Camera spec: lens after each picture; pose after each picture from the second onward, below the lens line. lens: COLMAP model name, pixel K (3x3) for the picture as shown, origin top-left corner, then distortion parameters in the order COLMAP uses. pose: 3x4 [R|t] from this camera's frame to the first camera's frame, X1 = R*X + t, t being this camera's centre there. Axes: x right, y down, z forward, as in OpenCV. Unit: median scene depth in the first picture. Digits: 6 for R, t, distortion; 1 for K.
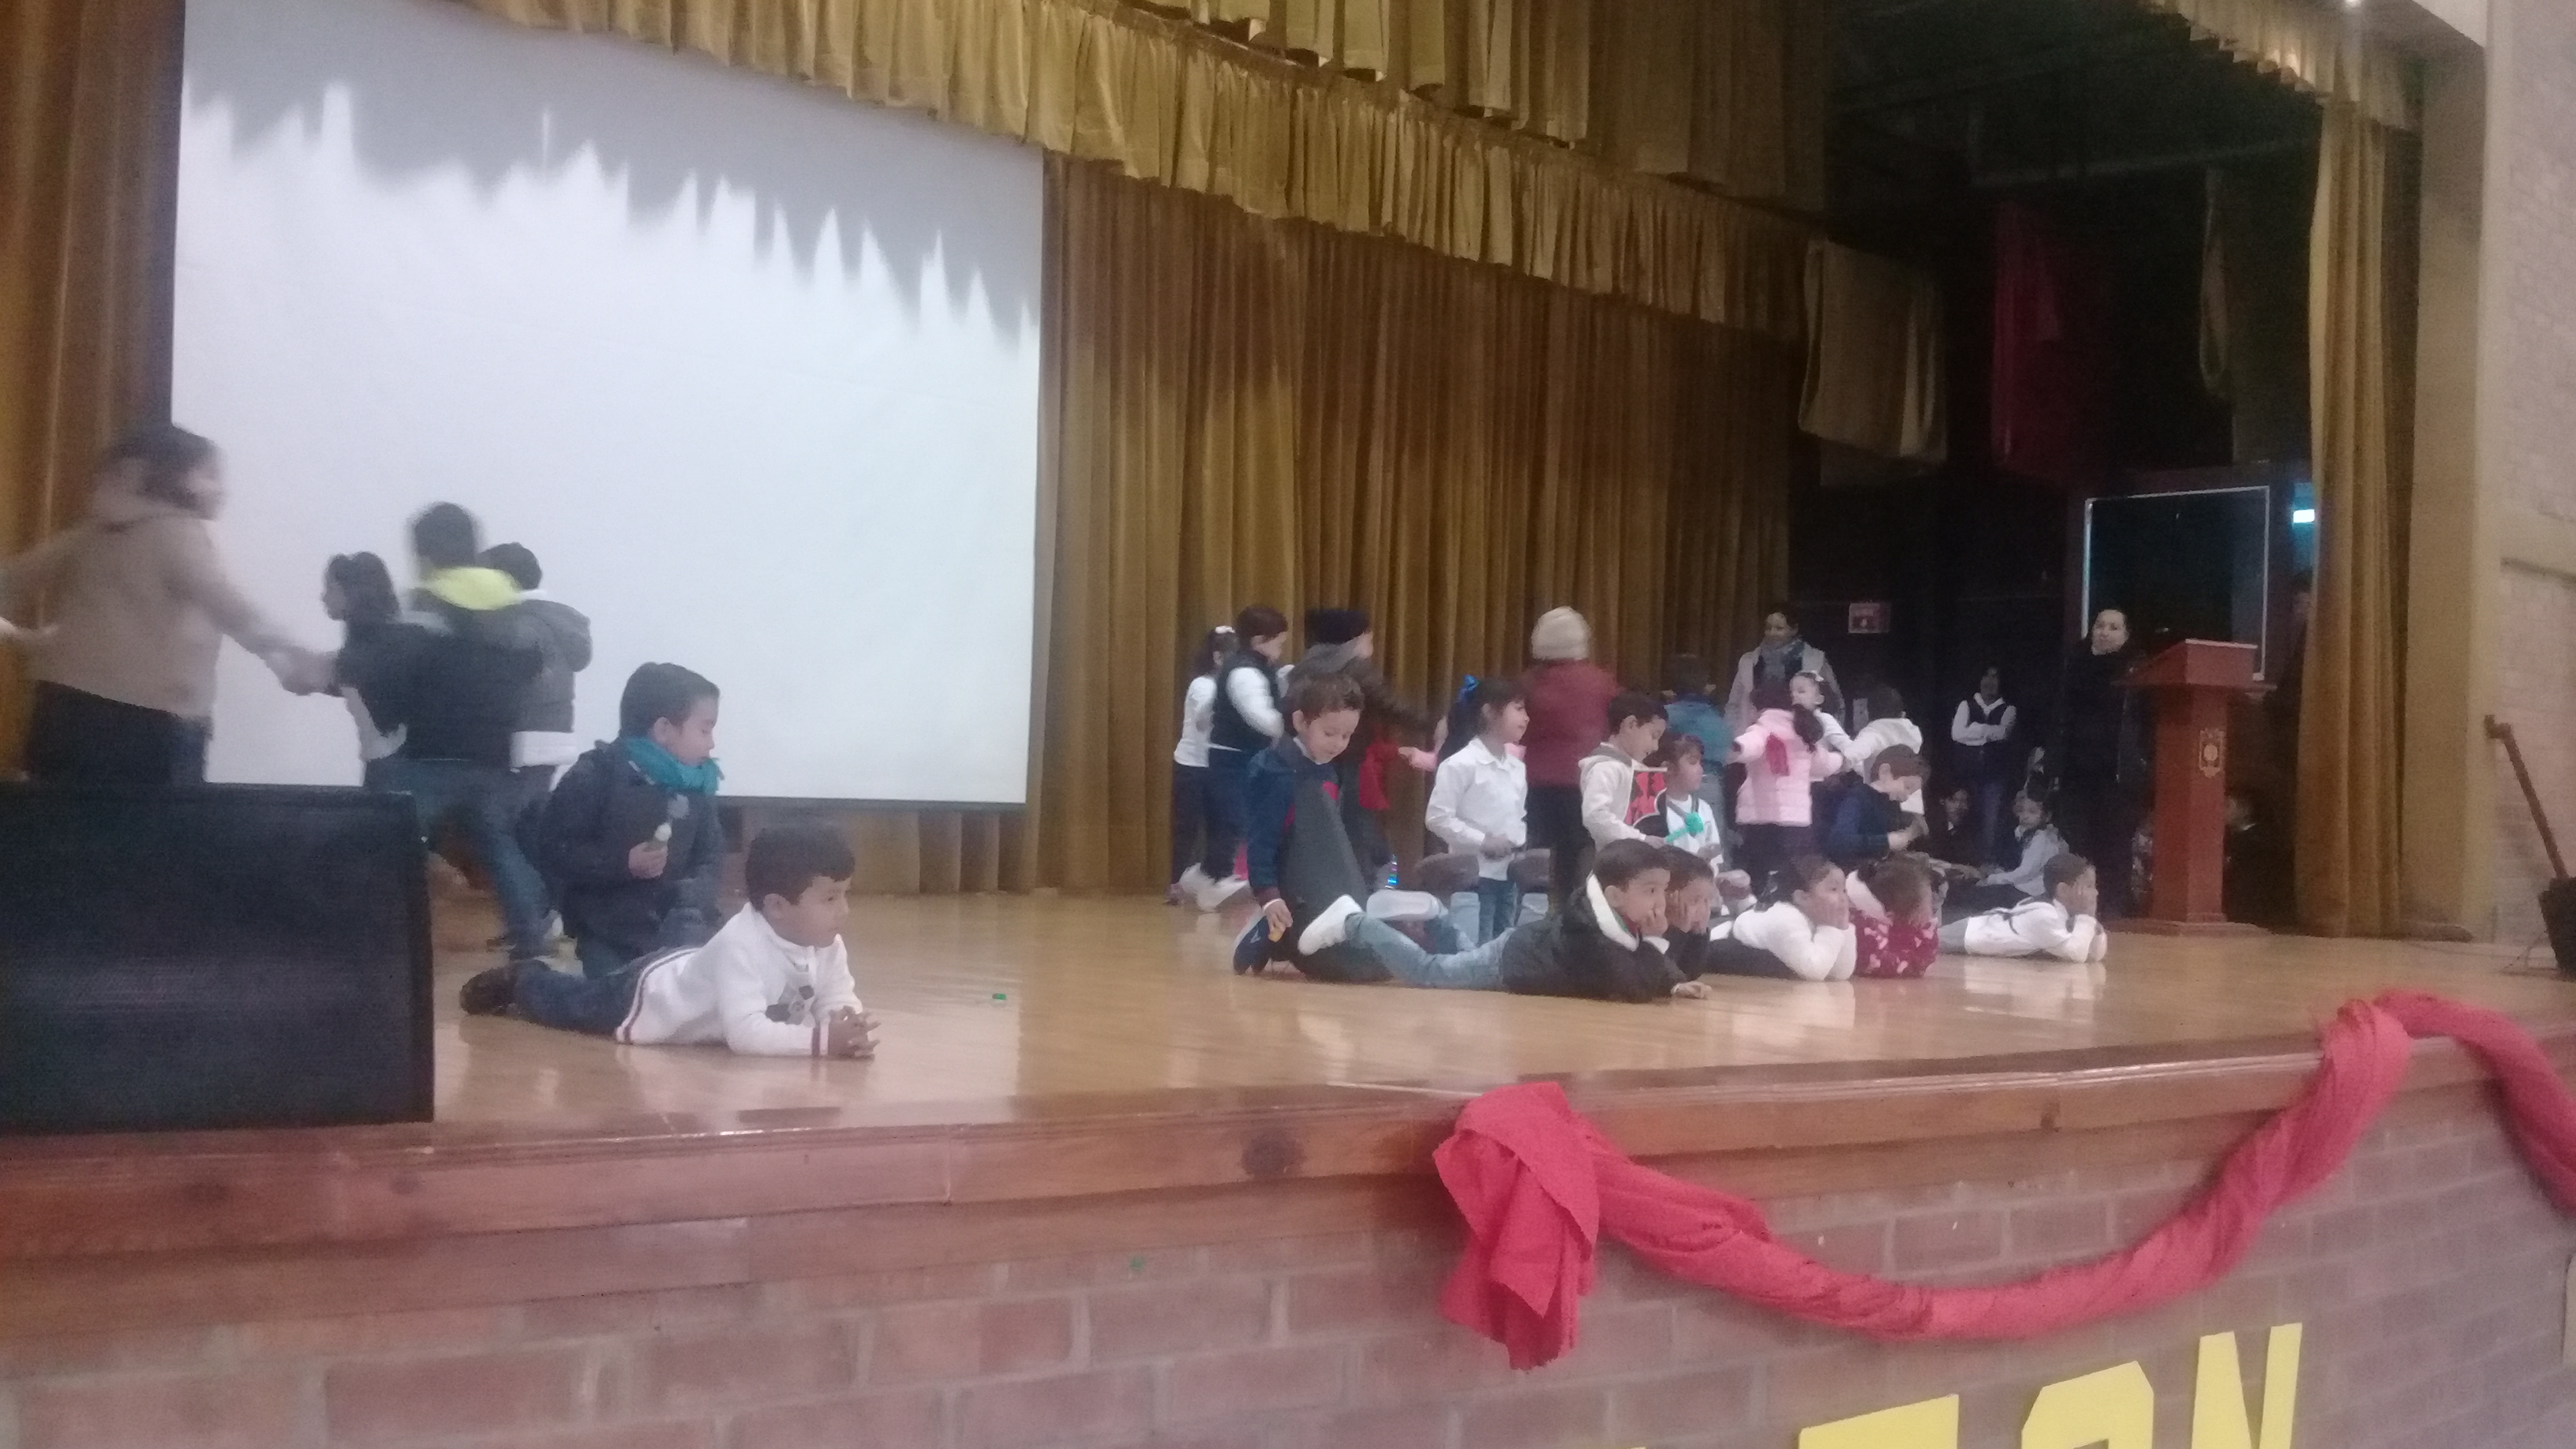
lens RADIAL K [[2358.0, 0, 1288.0], [0, 2358.0, 724.5], [0, 0, 1]] dist [0.107983, -0.260352]
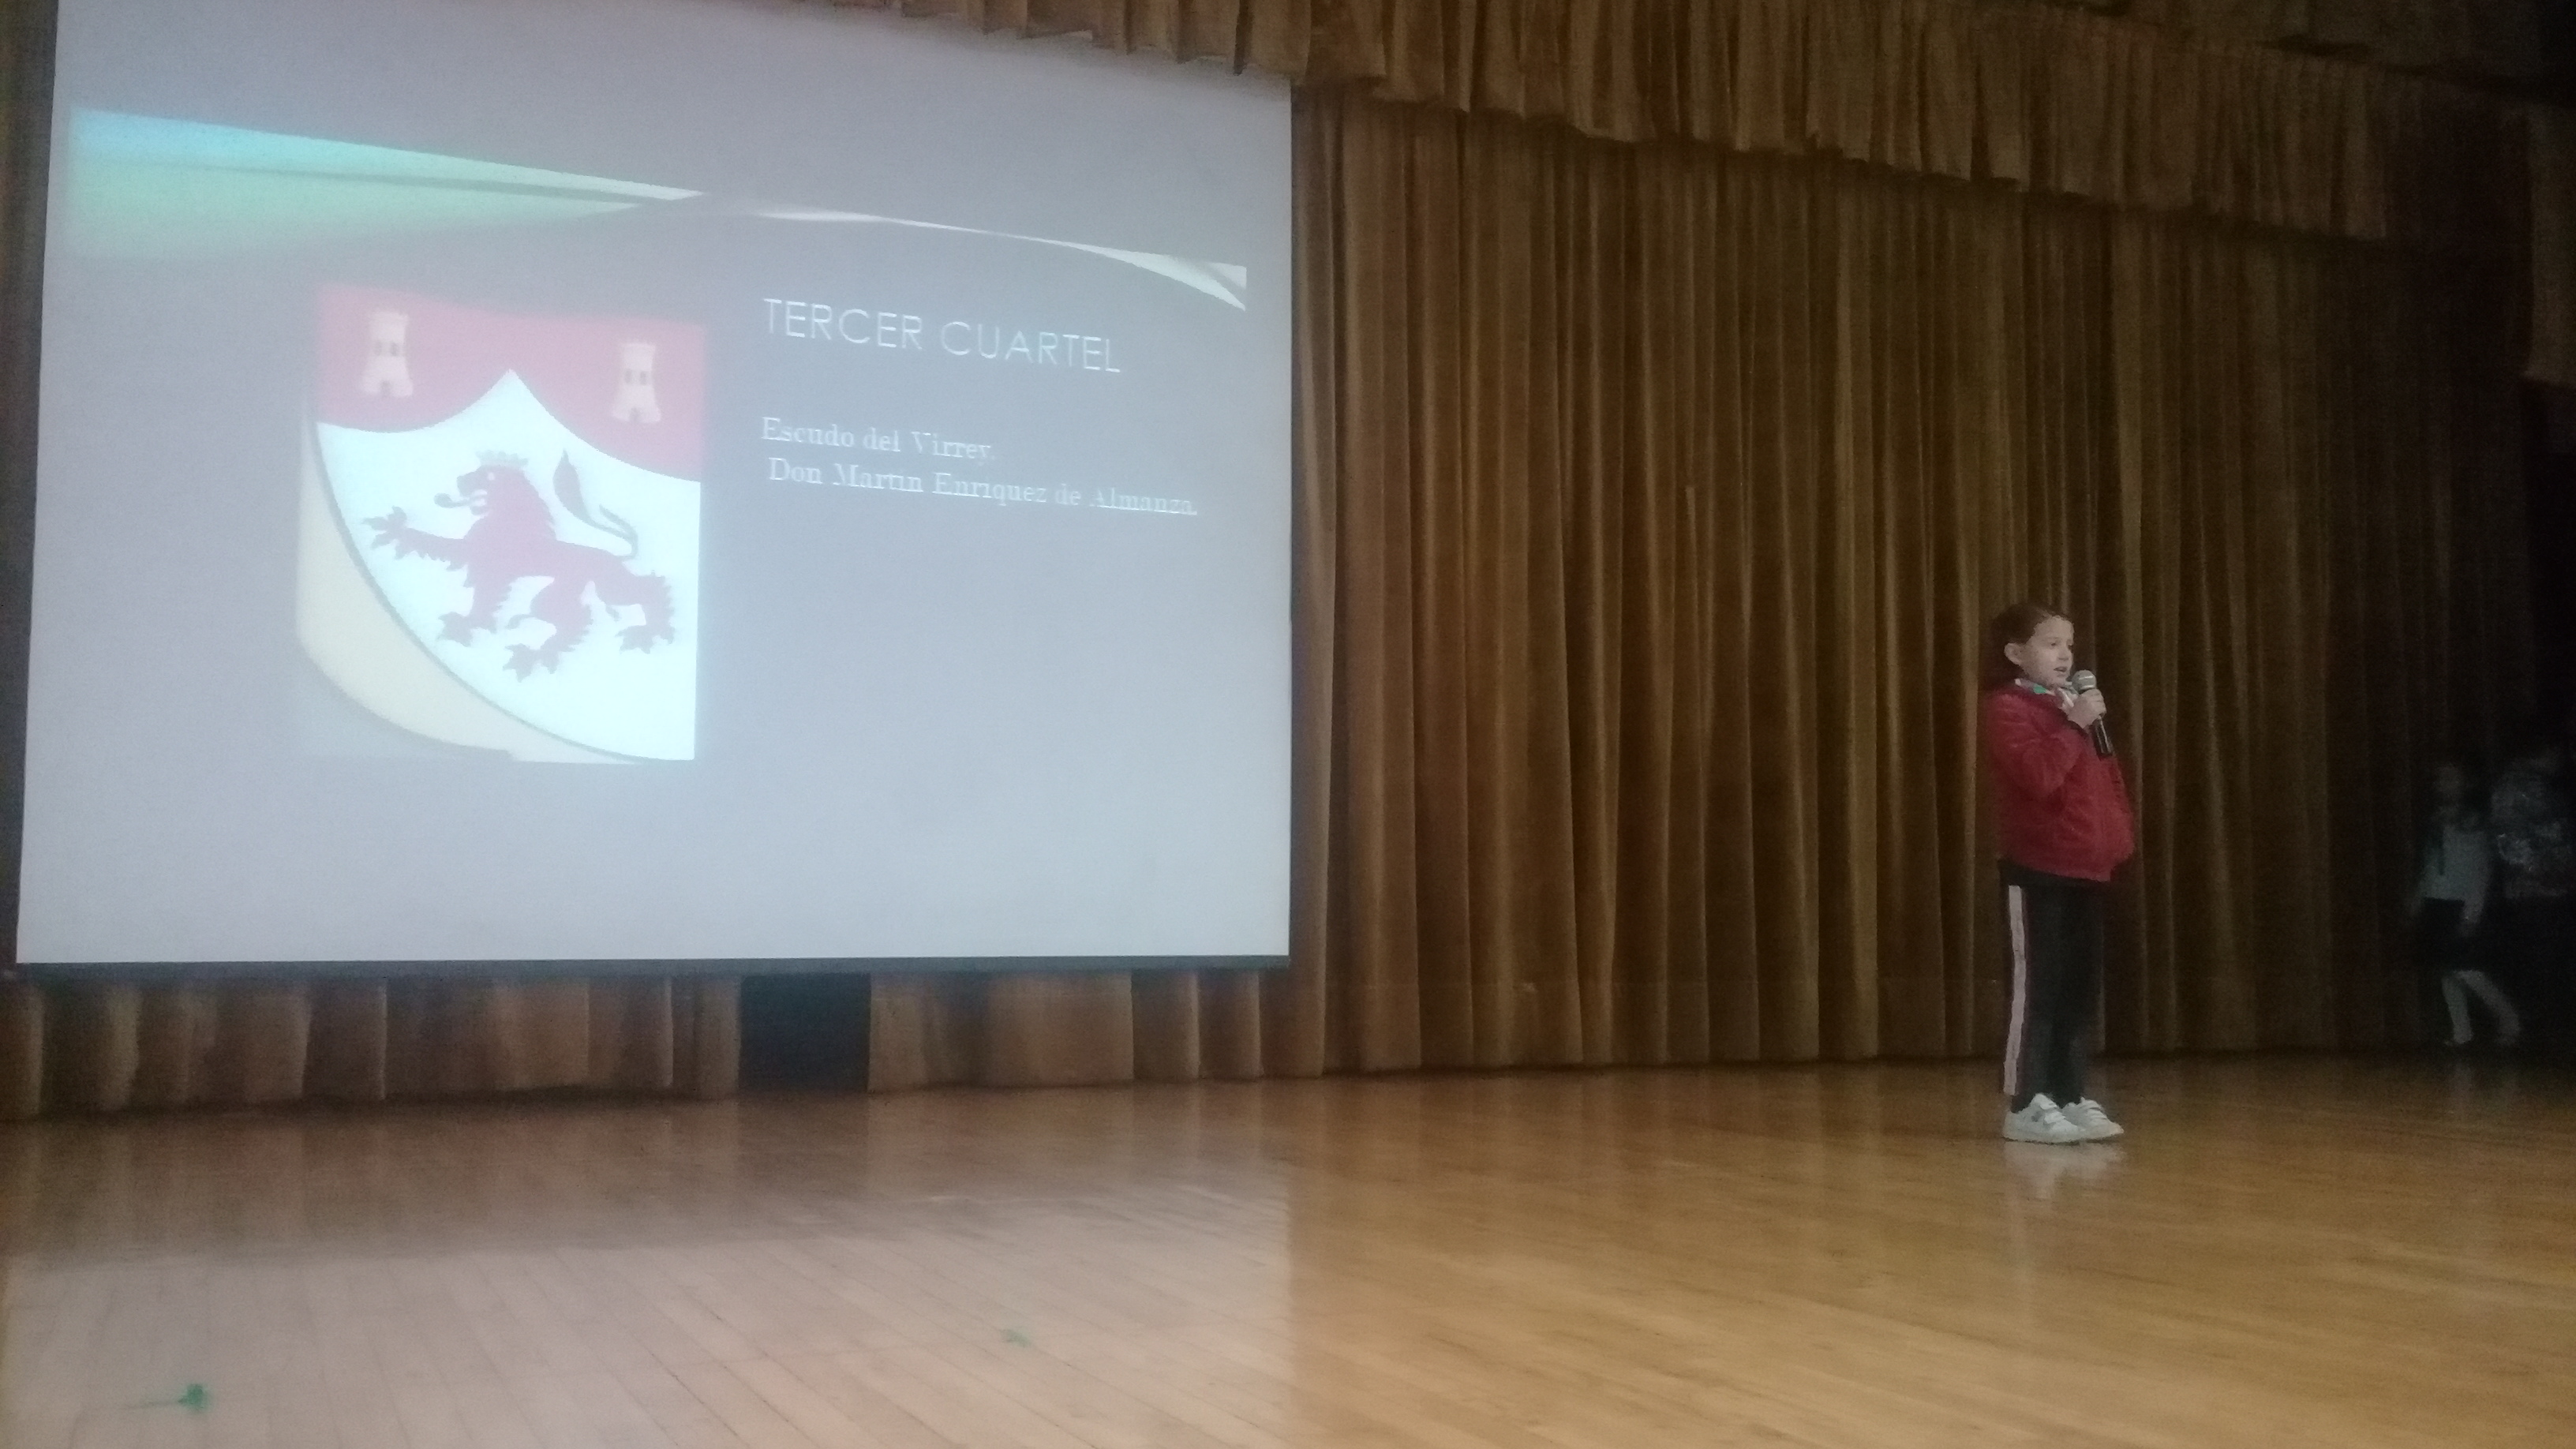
lens RADIAL K [[2358.0, 0, 1288.0], [0, 2358.0, 724.5], [0, 0, 1]] dist [0.107983, -0.260352]
pose [[0.941018, -0.054059, -0.334012, 0.137269], [0.034843, 0.997389, -0.063261, 0.008112], [0.336559, 0.047891, 0.940444, 0.307560]]
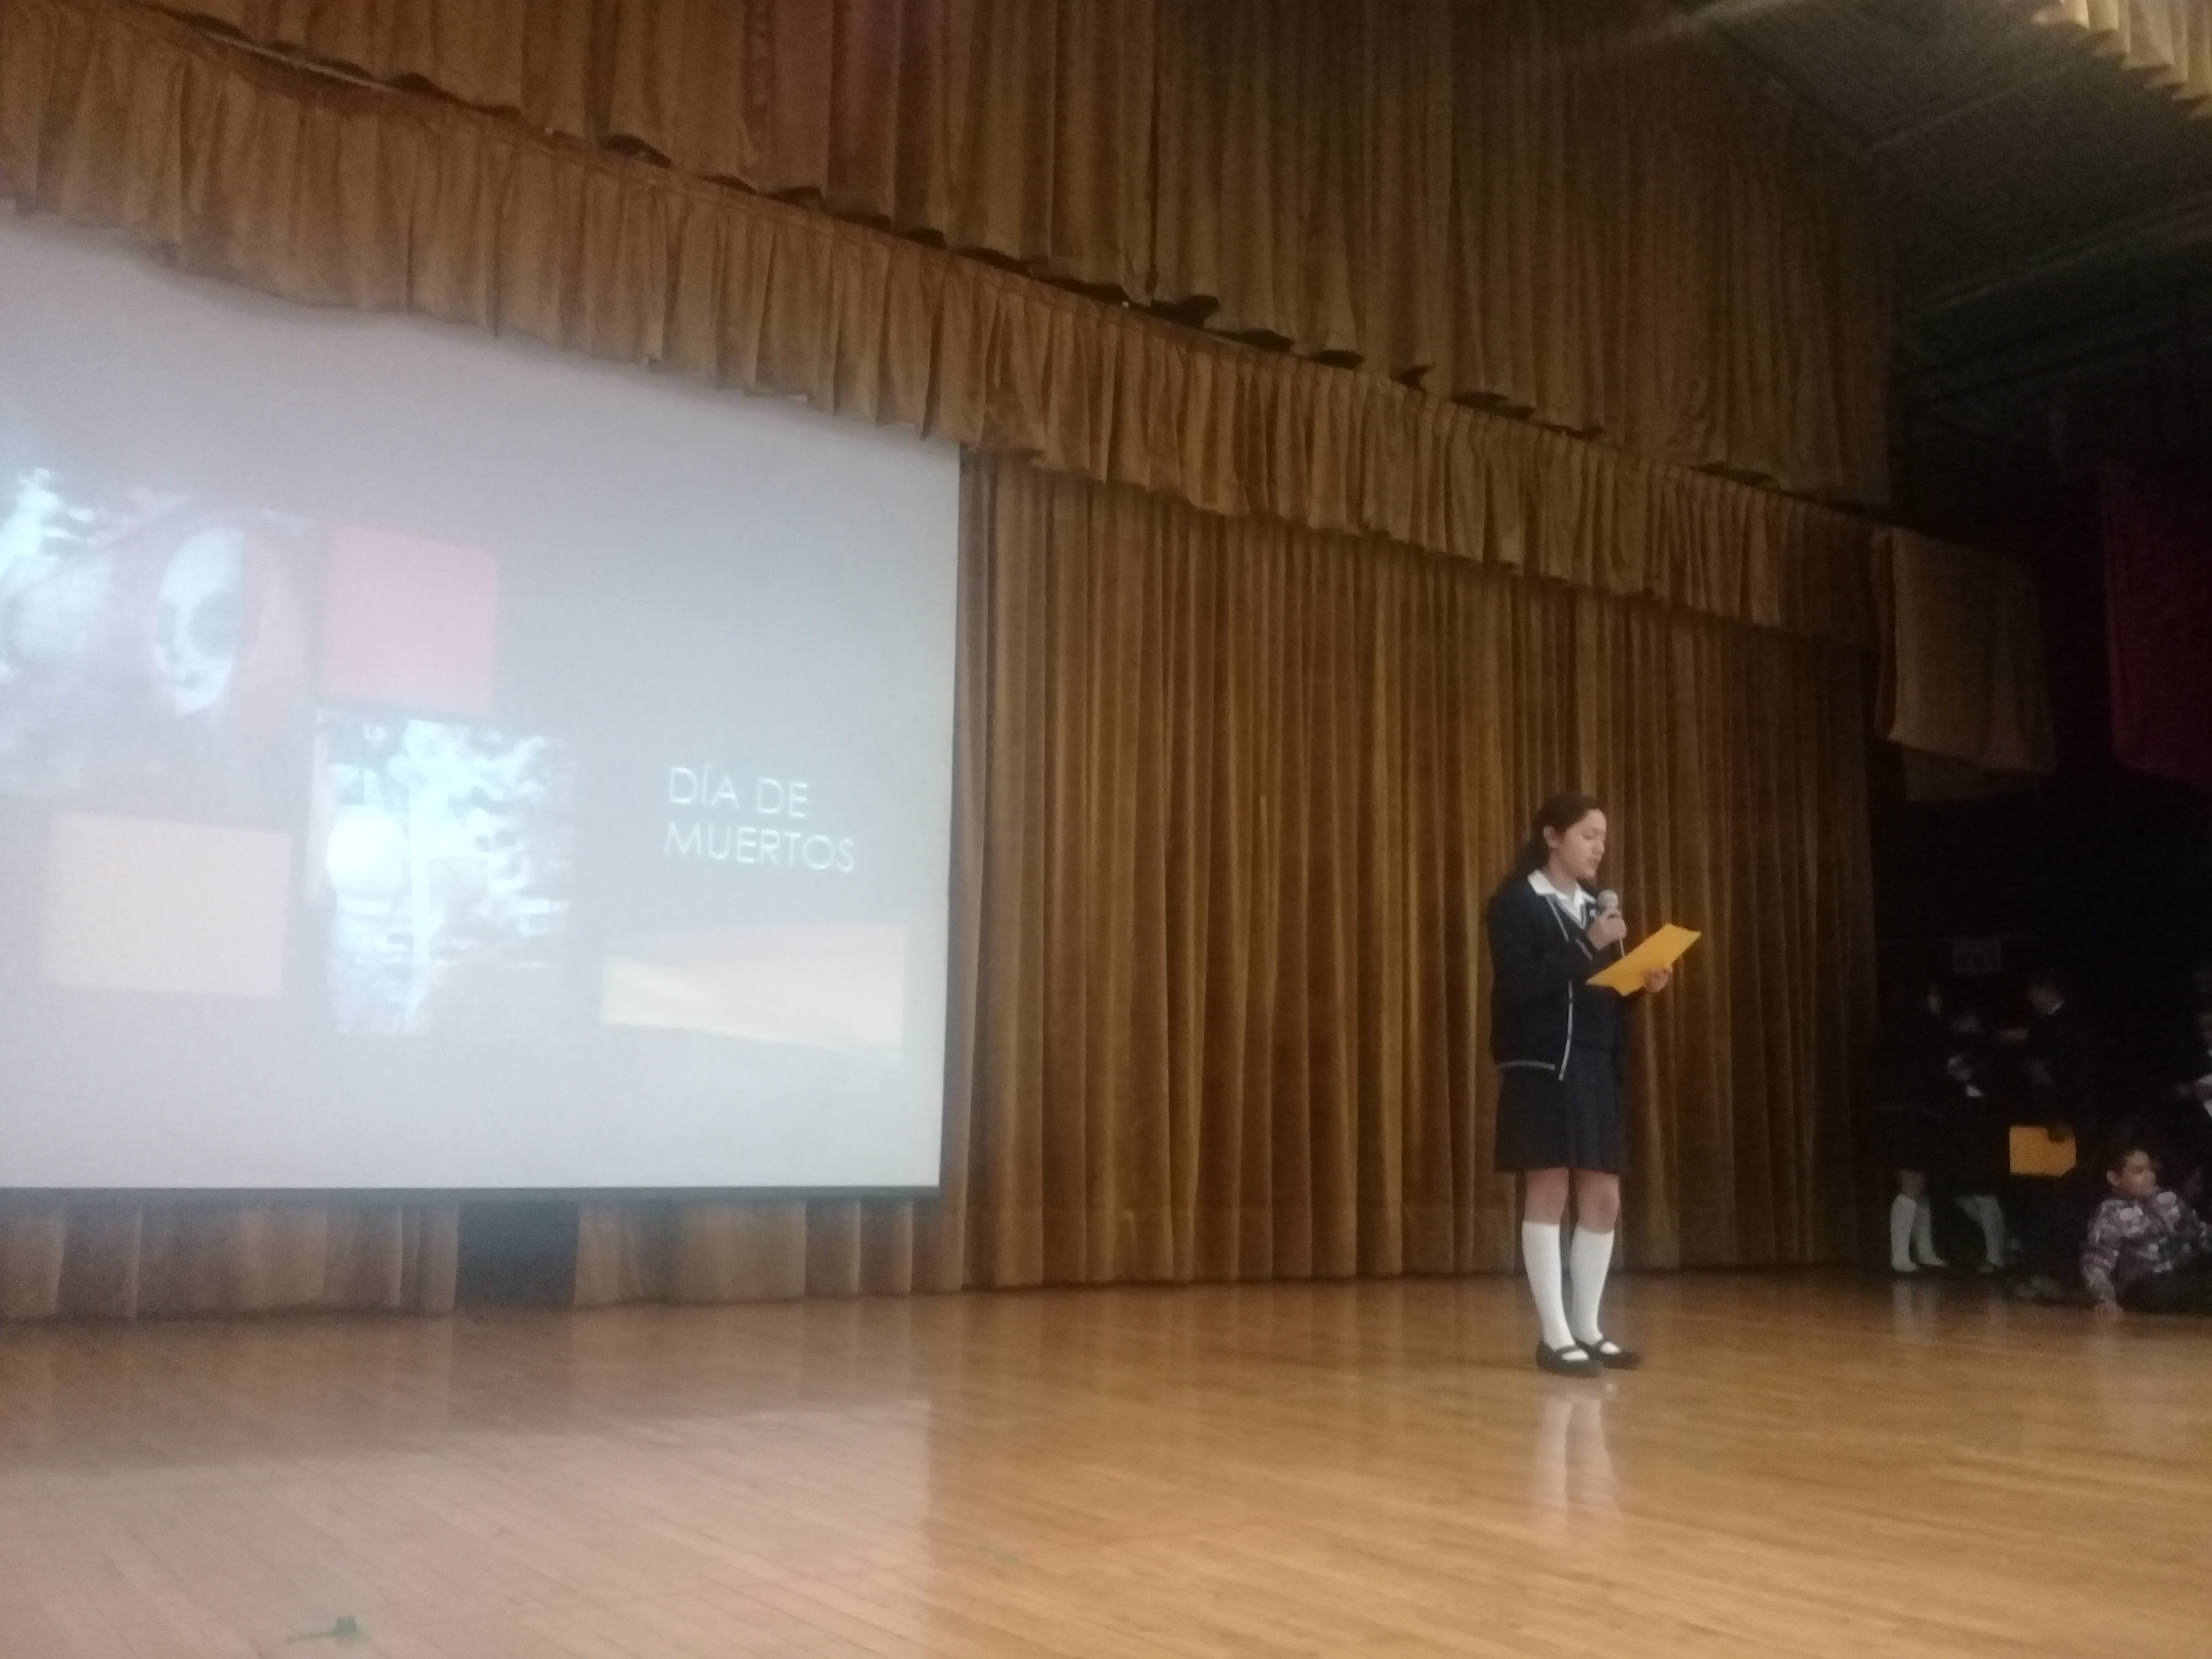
lens RADIAL K [[2032.0, 0, 1112.2], [0, 2032.0, 830.8], [0, 0, 1]] dist [0.074663, -0.143502]
pose [[0.986693, -0.035759, -0.158615, 0.071103], [0.016124, 0.992228, -0.123386, -0.002340], [0.161795, 0.119187, 0.979600, 0.276243]]
